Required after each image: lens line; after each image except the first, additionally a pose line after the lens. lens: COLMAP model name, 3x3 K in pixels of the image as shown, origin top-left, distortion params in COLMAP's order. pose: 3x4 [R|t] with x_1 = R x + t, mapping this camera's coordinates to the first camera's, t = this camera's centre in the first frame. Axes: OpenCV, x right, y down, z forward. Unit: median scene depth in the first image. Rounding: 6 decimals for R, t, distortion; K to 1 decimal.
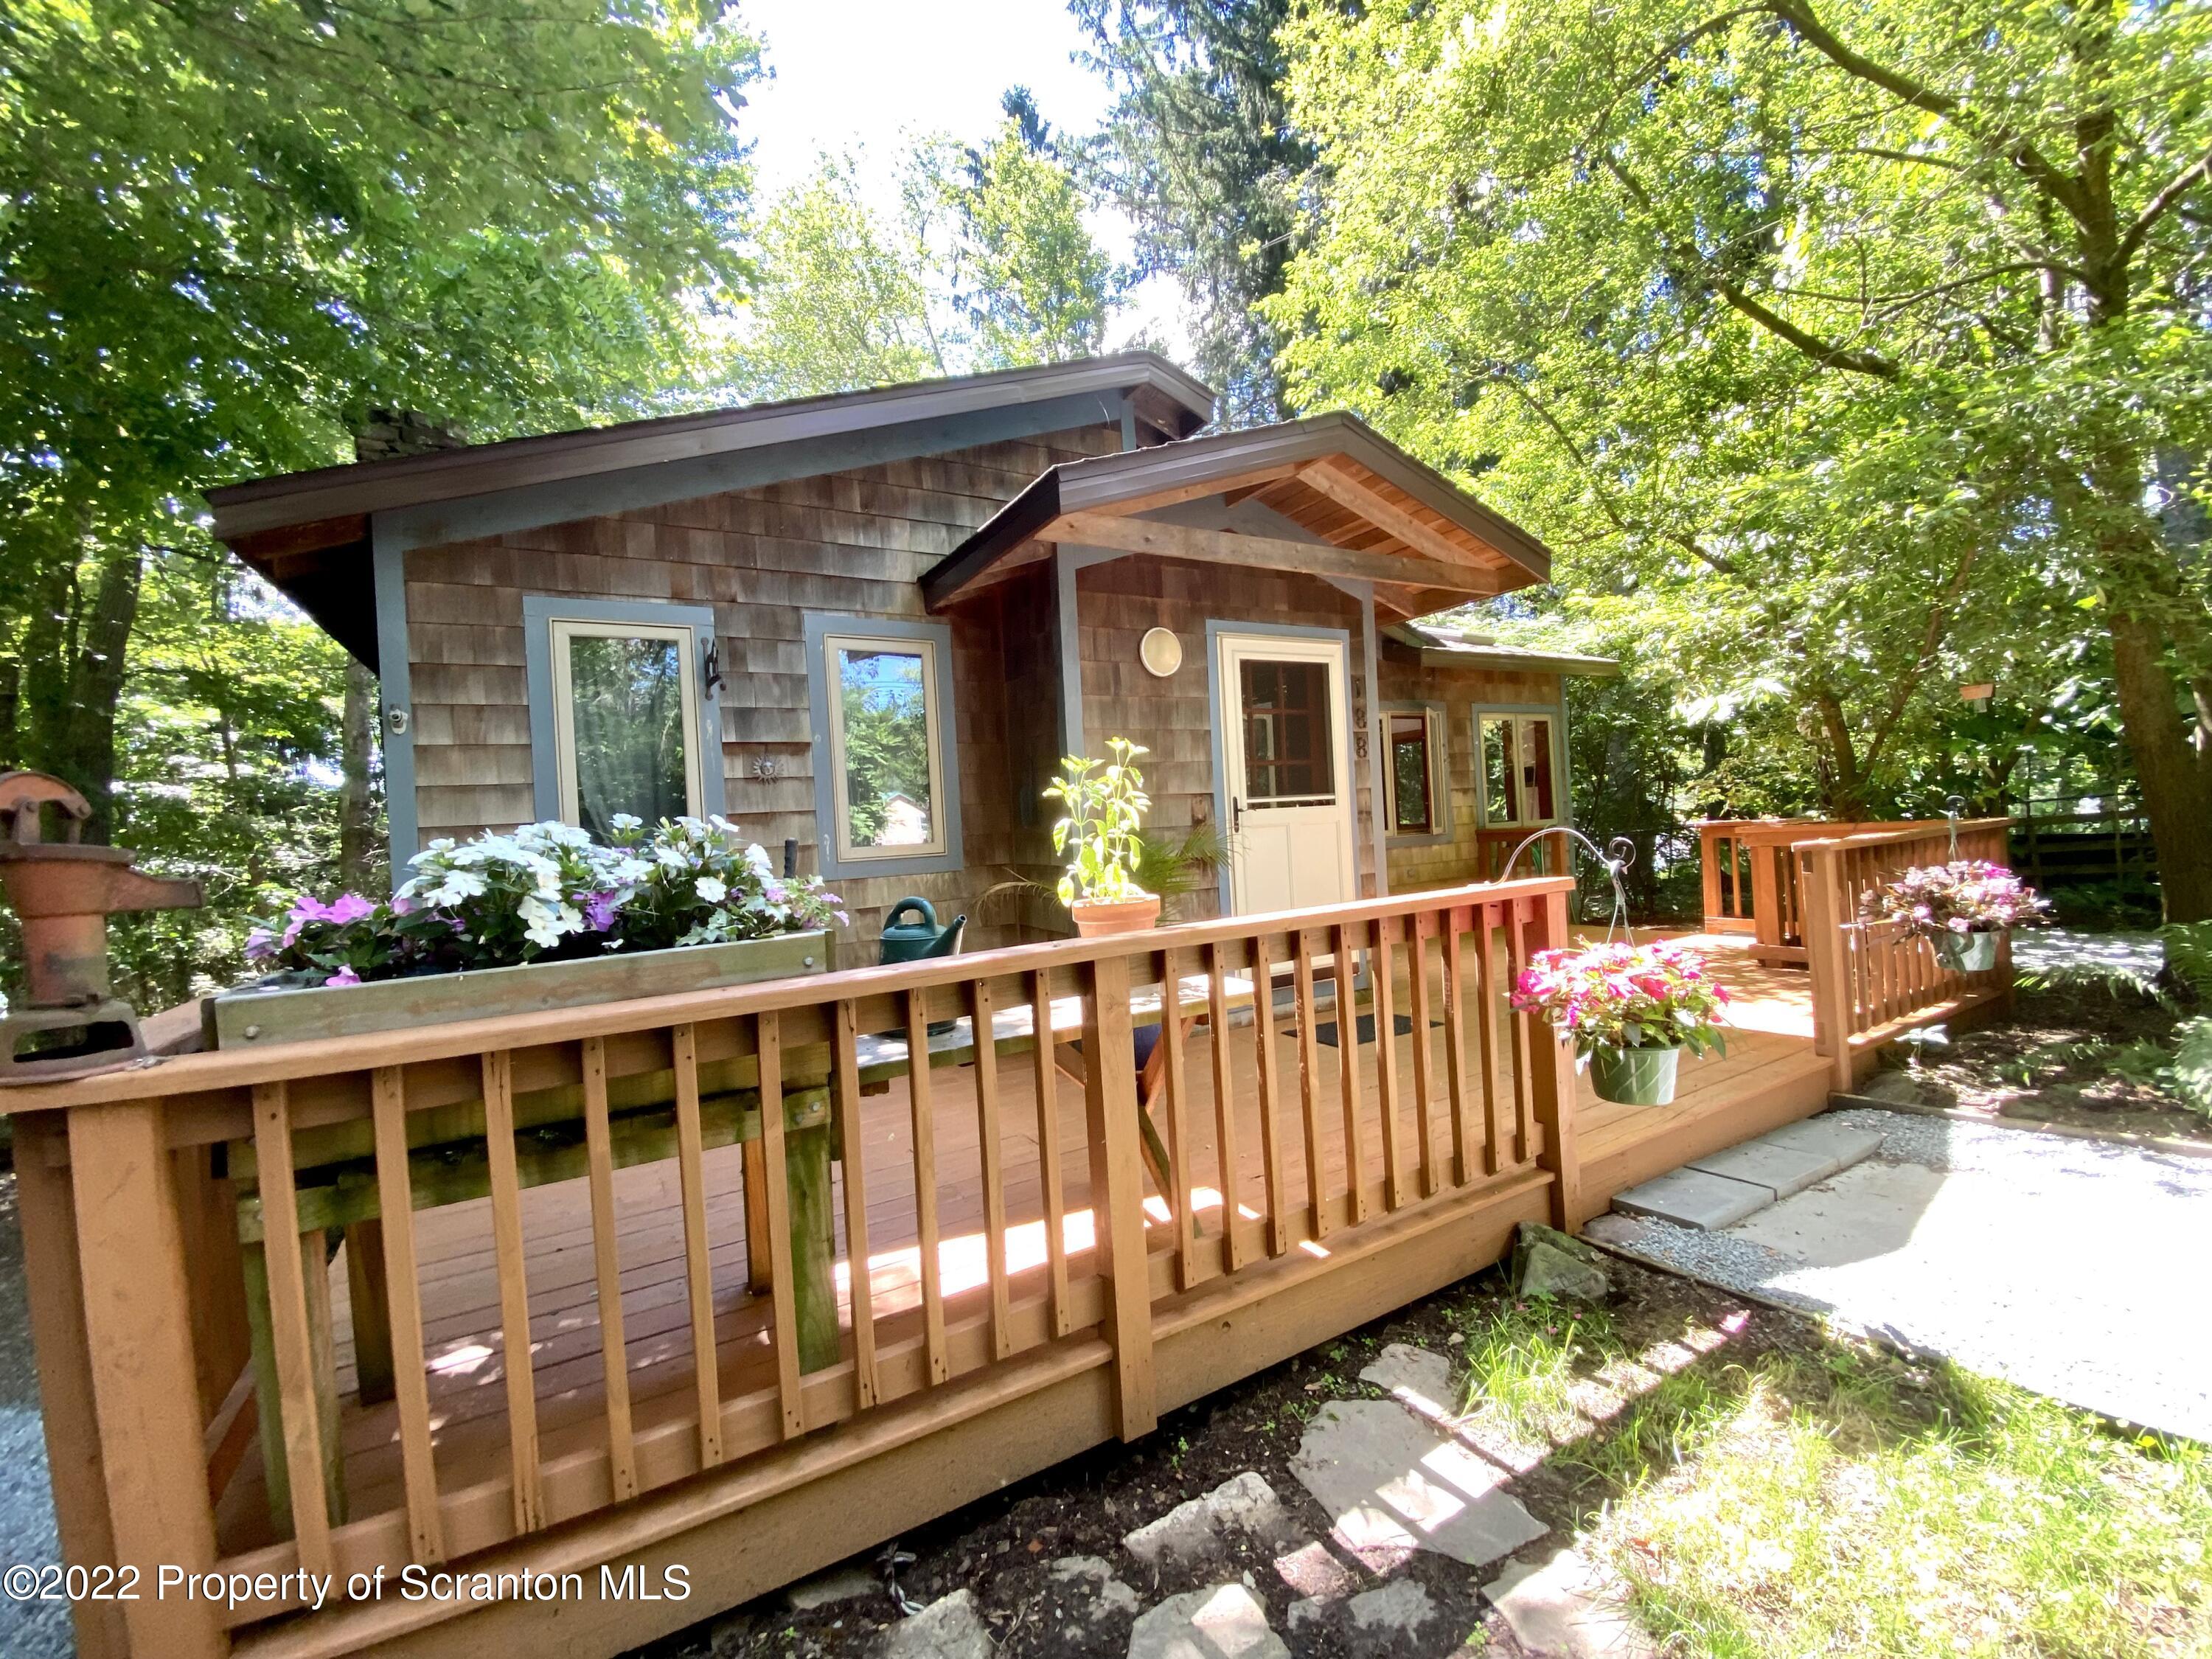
lens RADIAL K [[895.6, 0, 1106.0], [0, 895.6, 829.5], [0, 0, 1]] dist [0.002177, 0.000124]
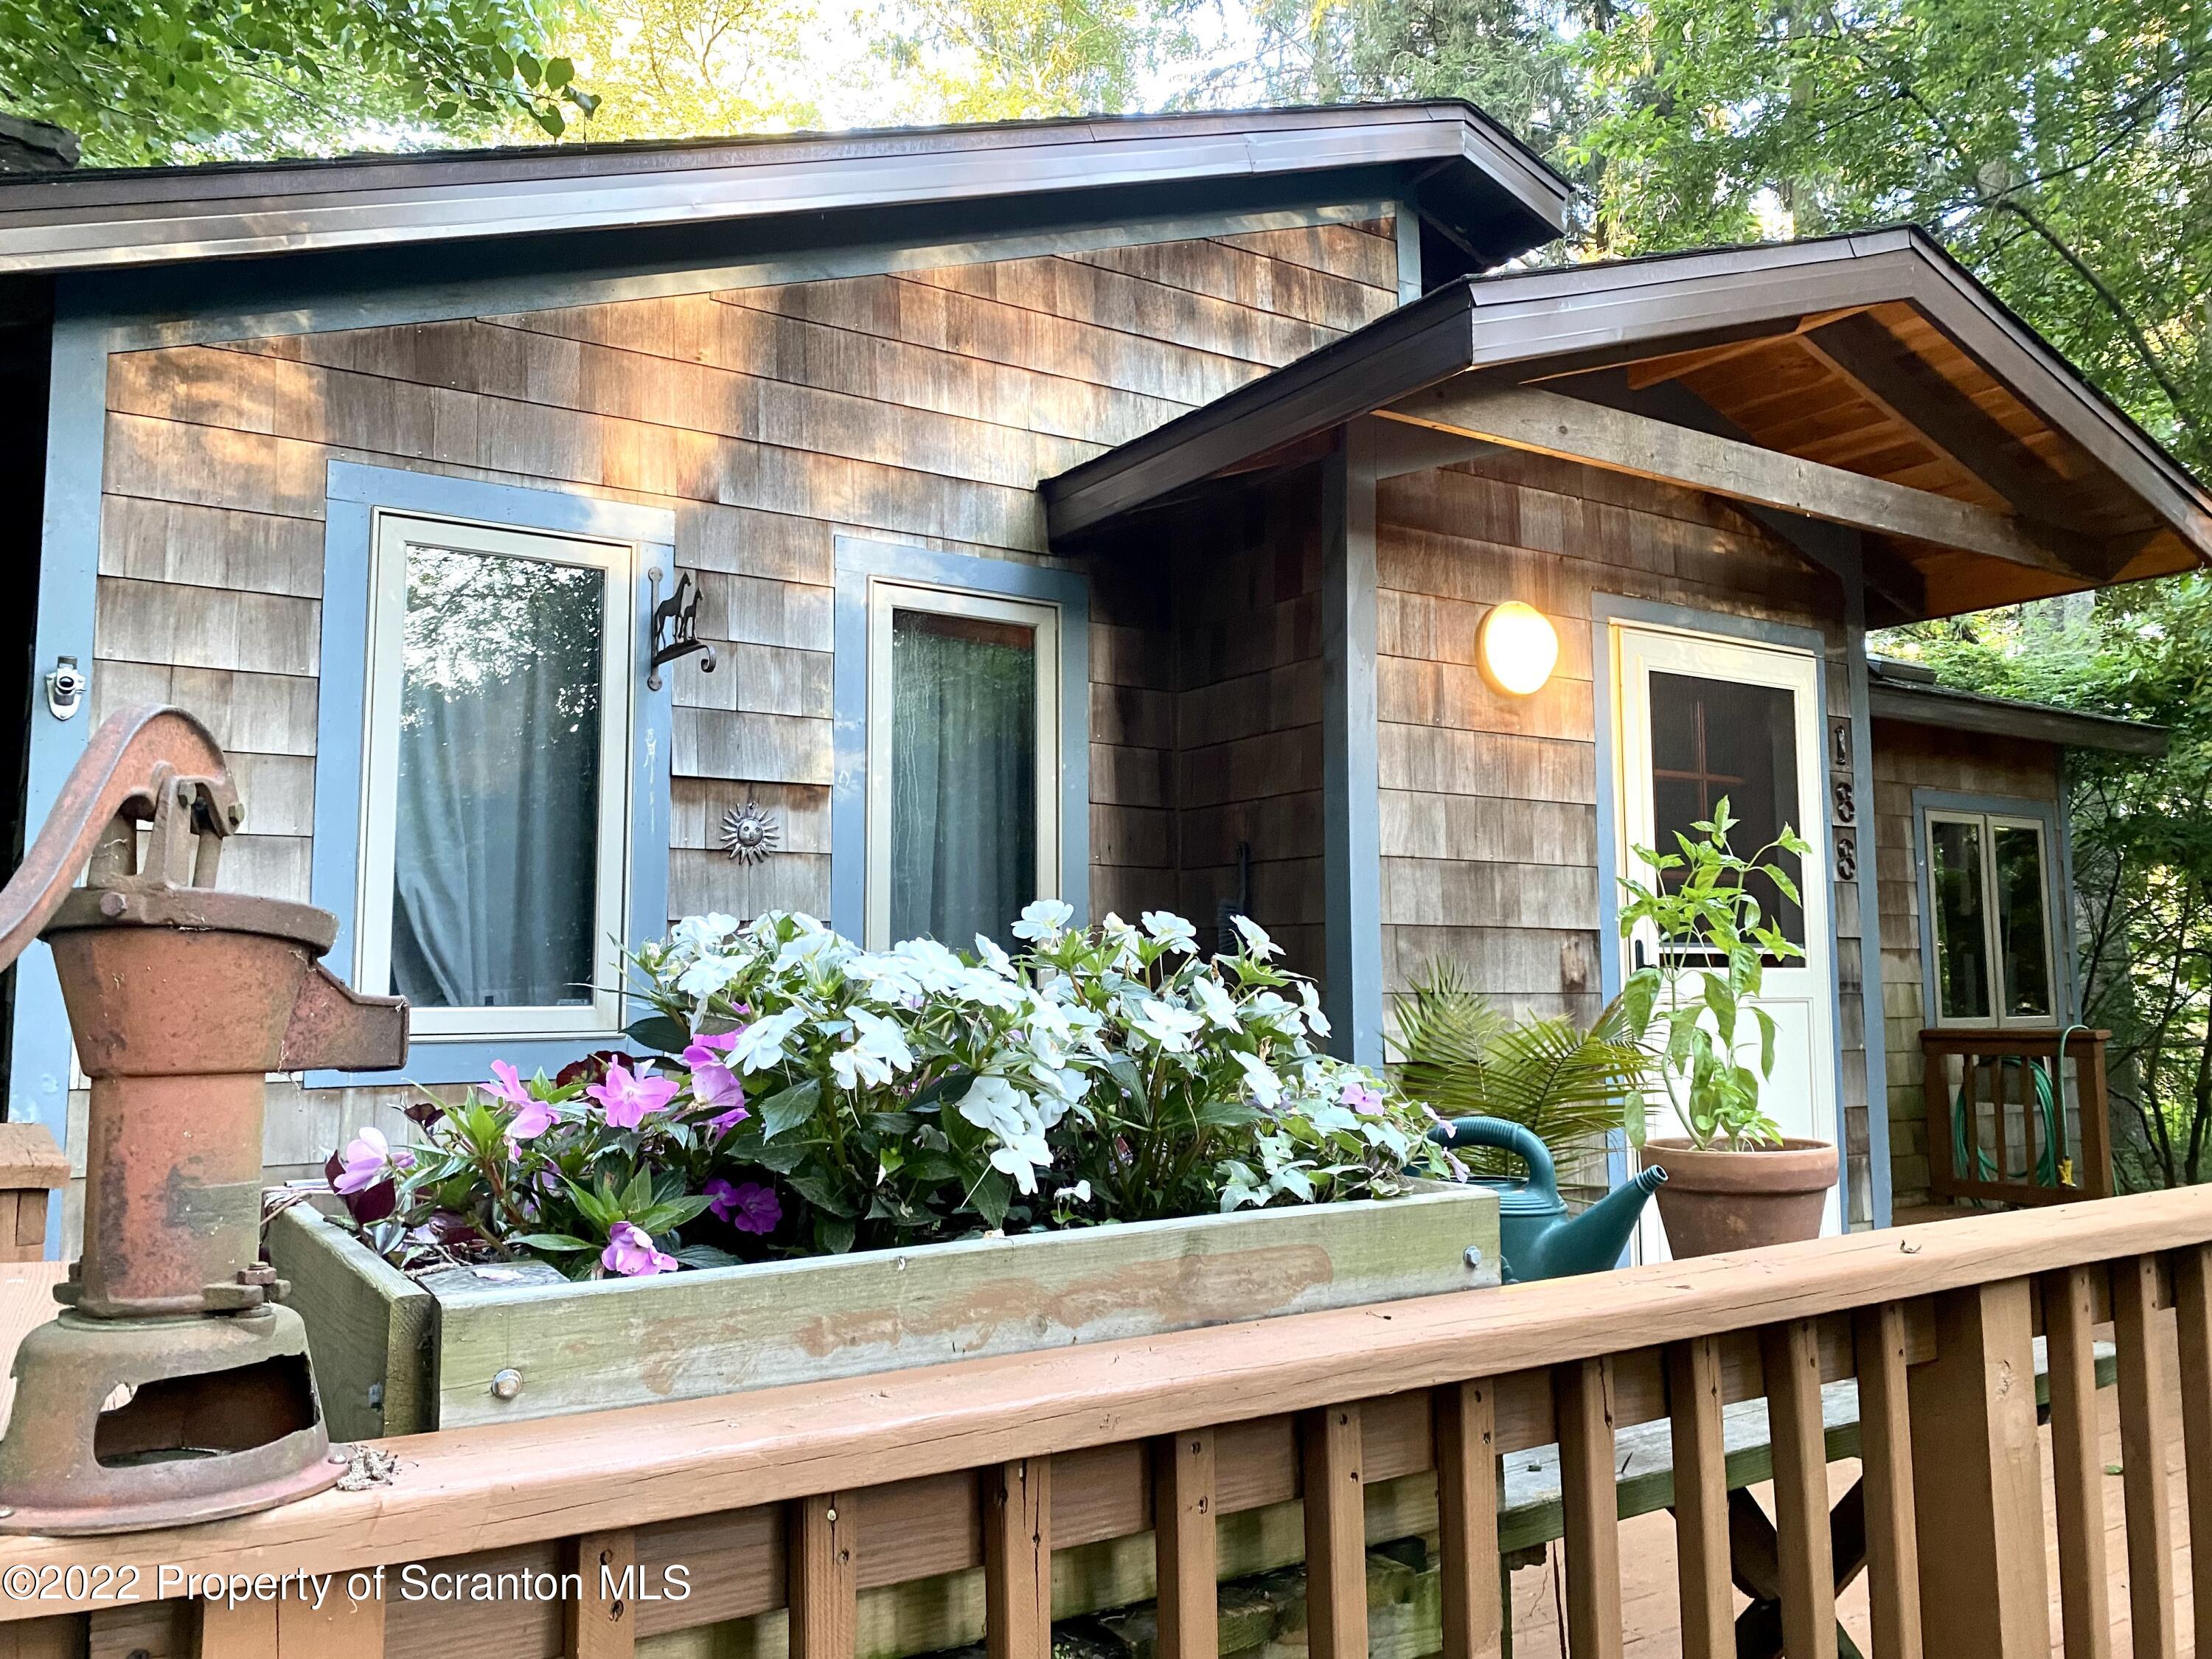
lens RADIAL K [[1665.7, 0, 1106.0], [0, 1665.7, 829.5], [0, 0, 1]] dist [0.054242, -0.000299]
pose [[0.997728, 0.058334, 0.033707, -0.214676], [-0.054890, 0.993929, -0.095348, 0.009583], [-0.039065, 0.093281, 0.994873, 0.059415]]
